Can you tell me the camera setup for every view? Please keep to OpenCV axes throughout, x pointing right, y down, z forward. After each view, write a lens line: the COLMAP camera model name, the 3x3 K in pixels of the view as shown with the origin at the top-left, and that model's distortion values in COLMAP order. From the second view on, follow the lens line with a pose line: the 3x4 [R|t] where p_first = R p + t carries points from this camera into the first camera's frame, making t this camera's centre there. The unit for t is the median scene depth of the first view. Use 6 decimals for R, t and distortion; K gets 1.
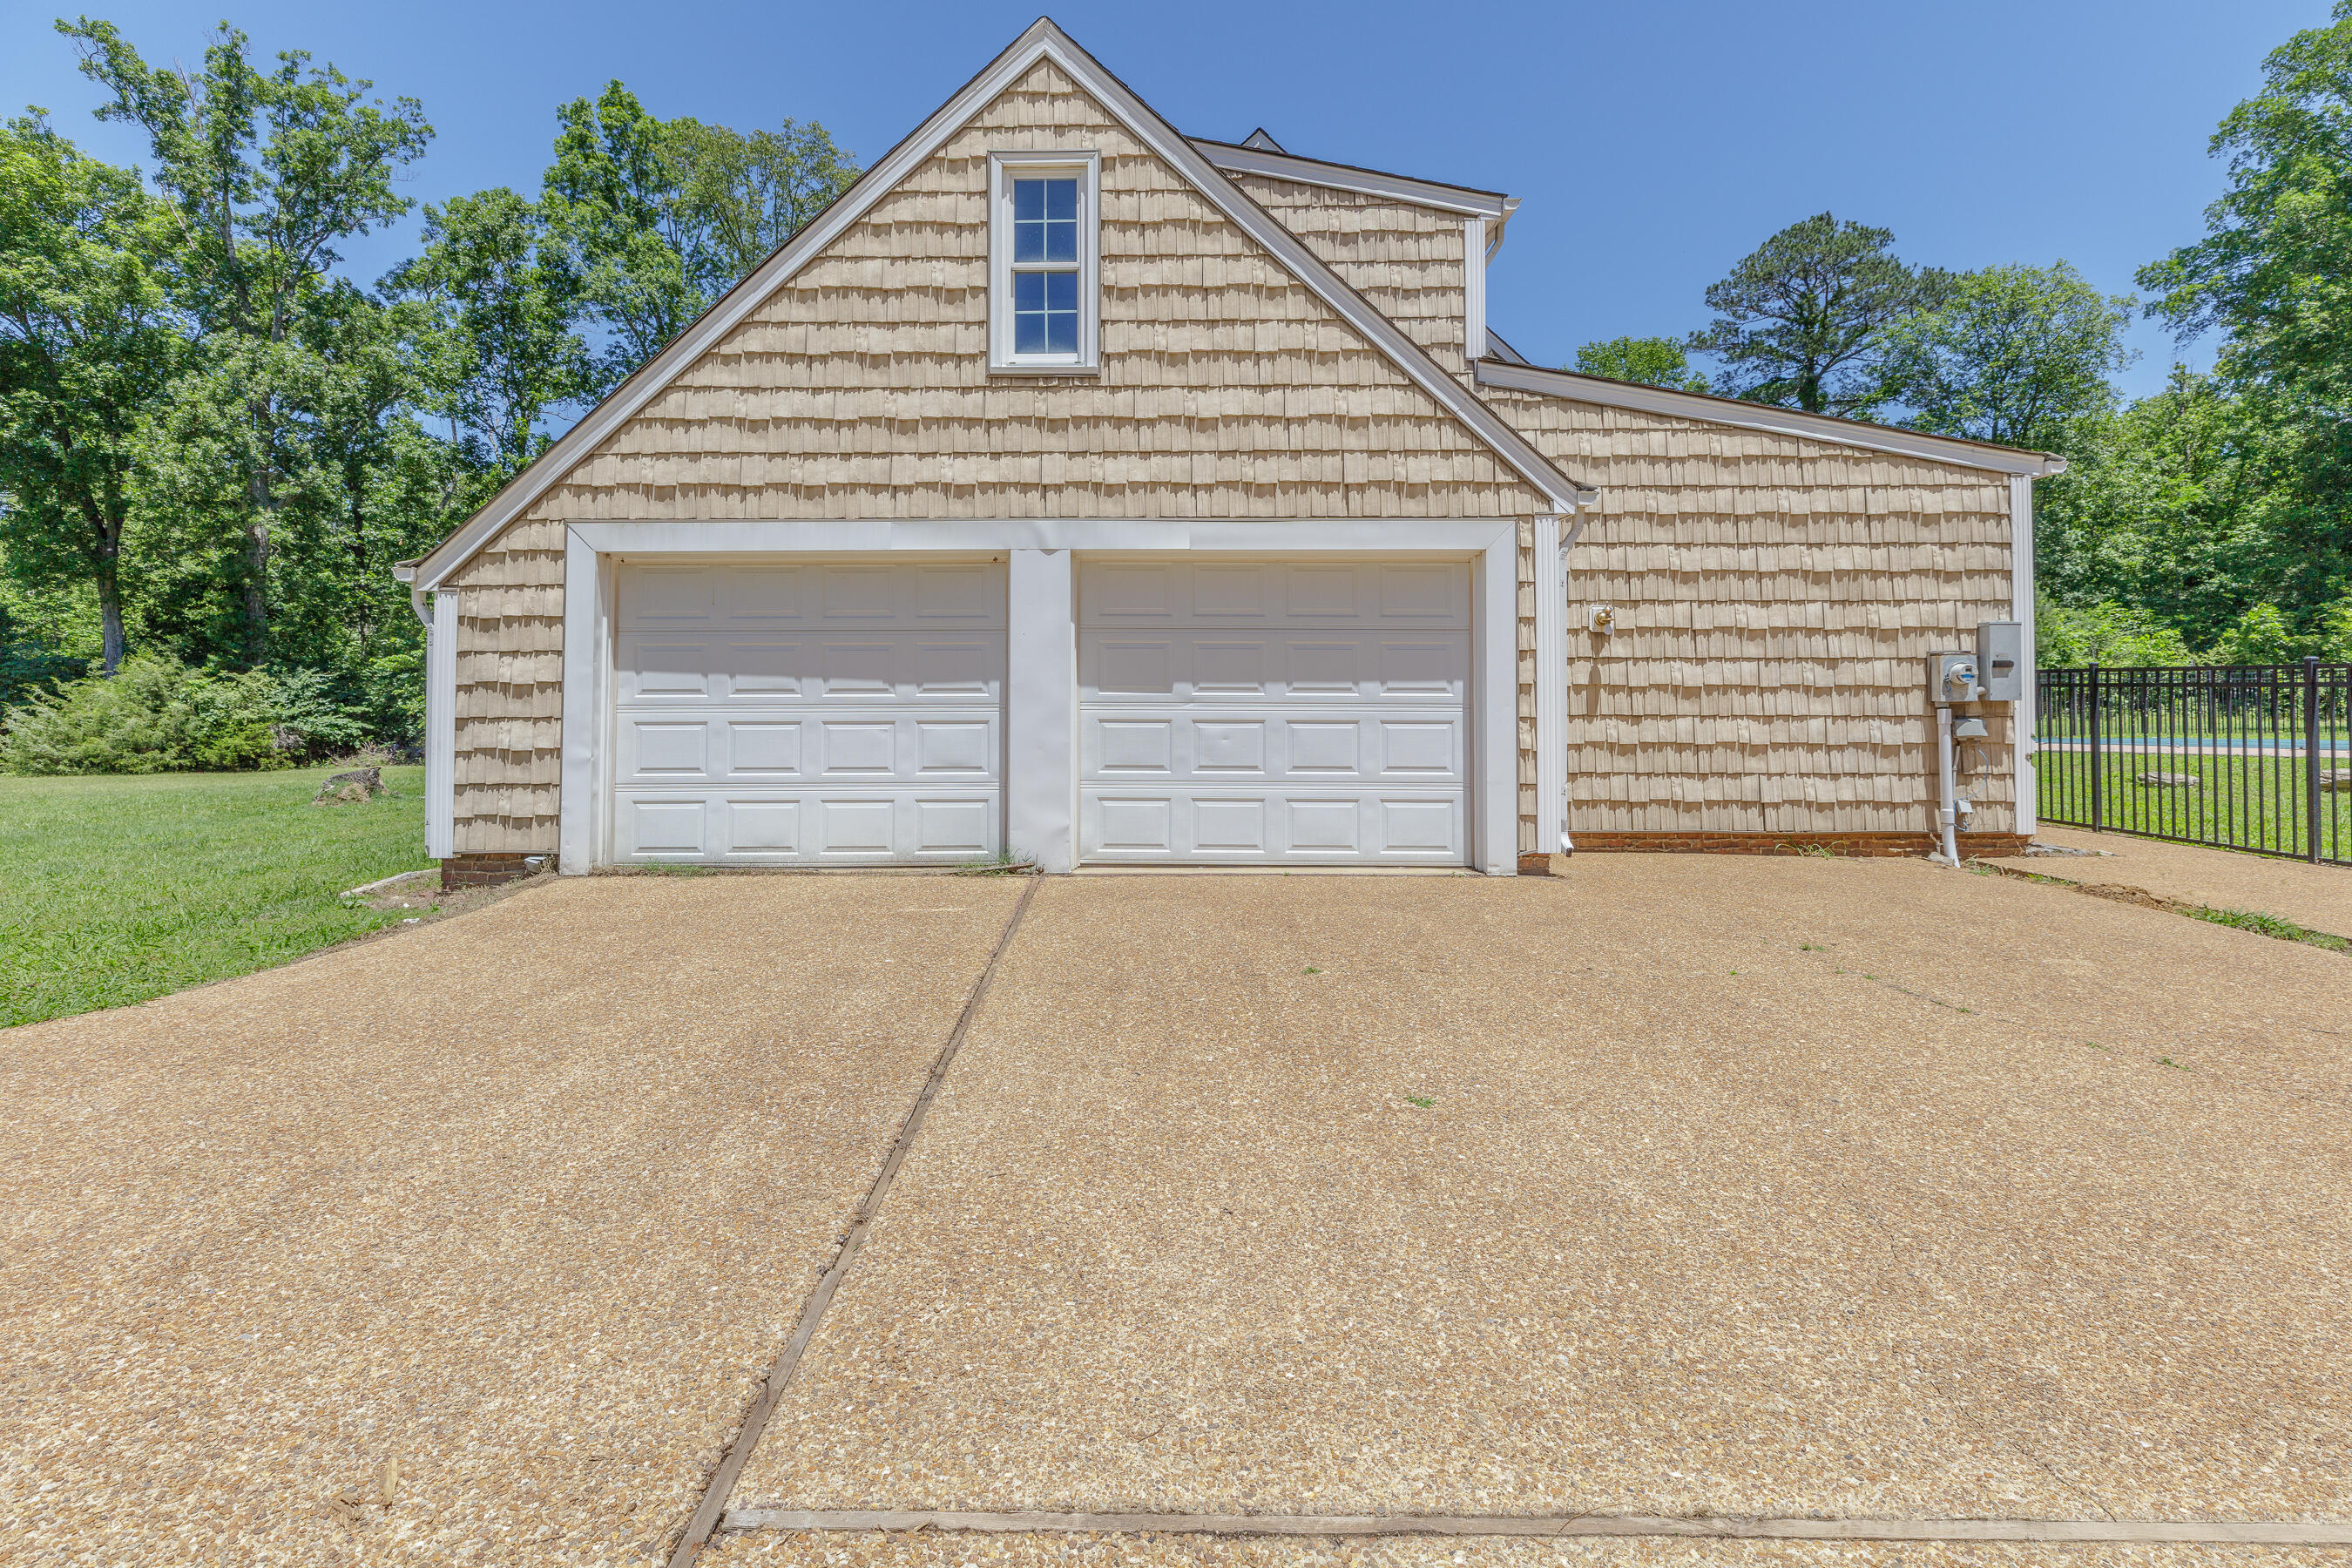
lens RADIAL K [[1071.9, 0, 1176.1], [0, 1071.9, 723.2], [0, 0, 1]] dist [0.016521, 0.000006]
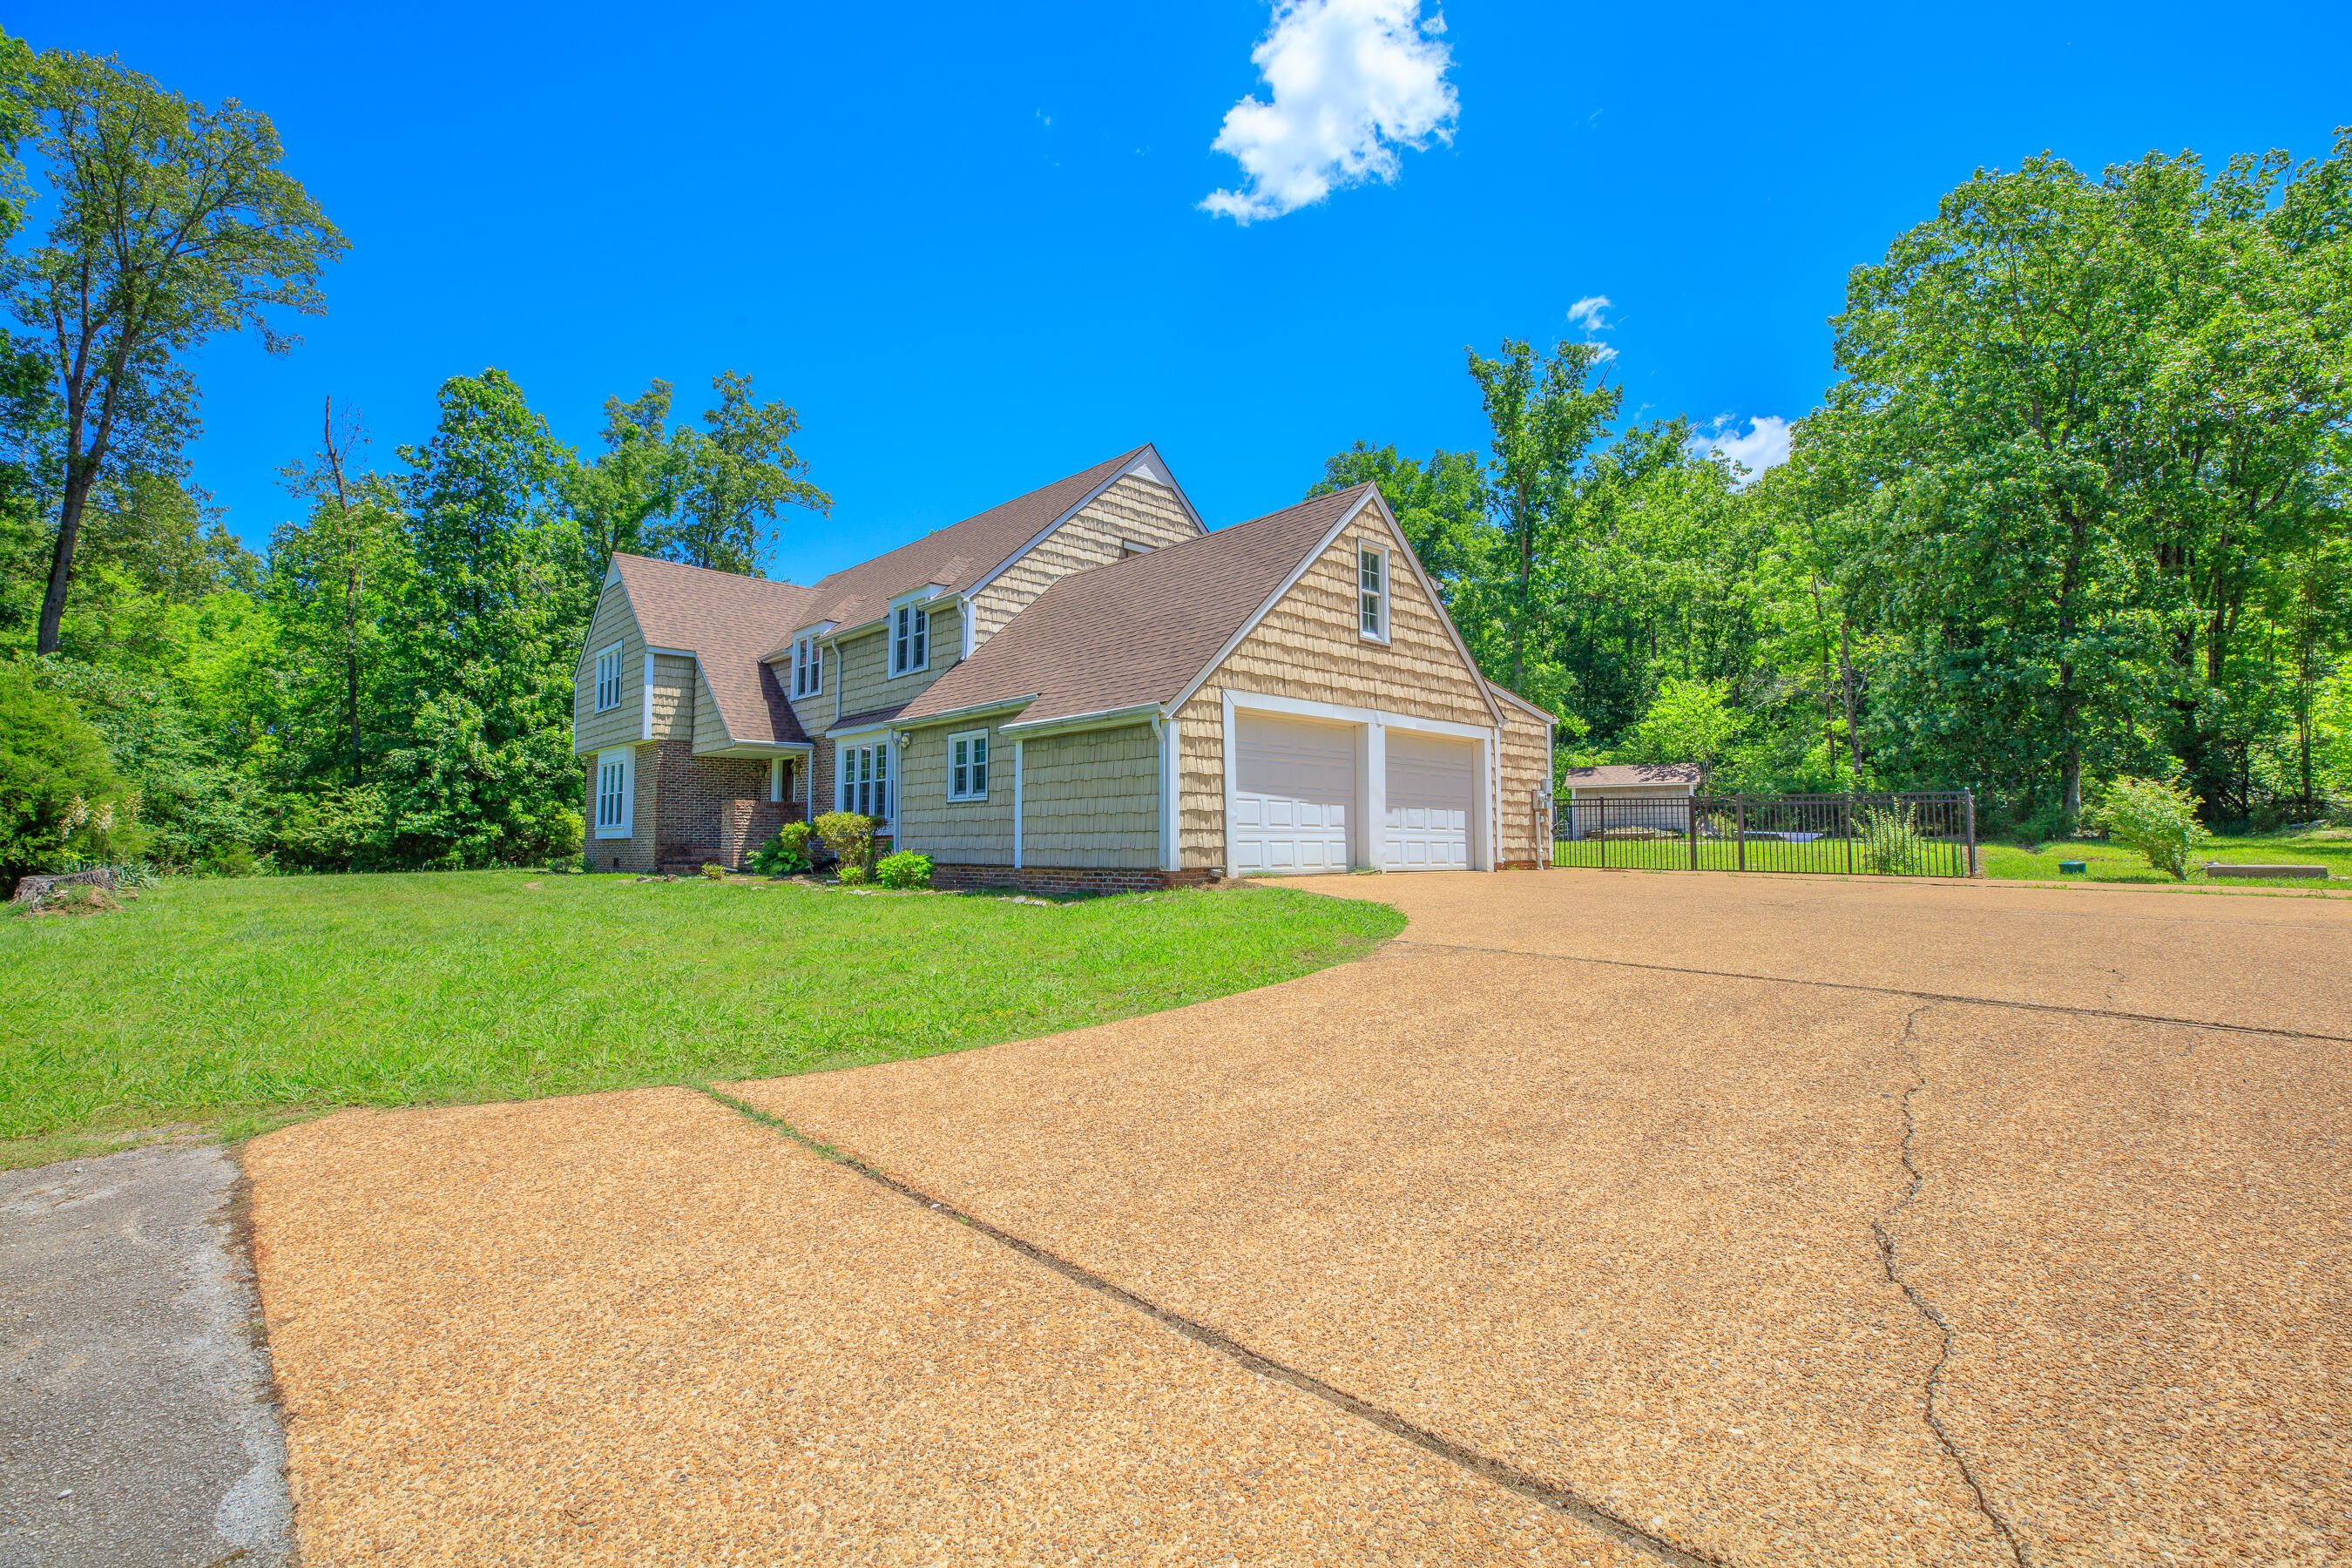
lens RADIAL K [[1051.5, 0, 1183.6], [0, 1051.5, 777.1], [0, 0, 1]] dist [-0.018469, 0.000124]
pose [[0.723710, 0.050901, 0.688224, -1.835496], [-0.014385, 0.998172, -0.058699, 0.070993], [-0.689954, 0.032581, 0.723119, -0.248187]]
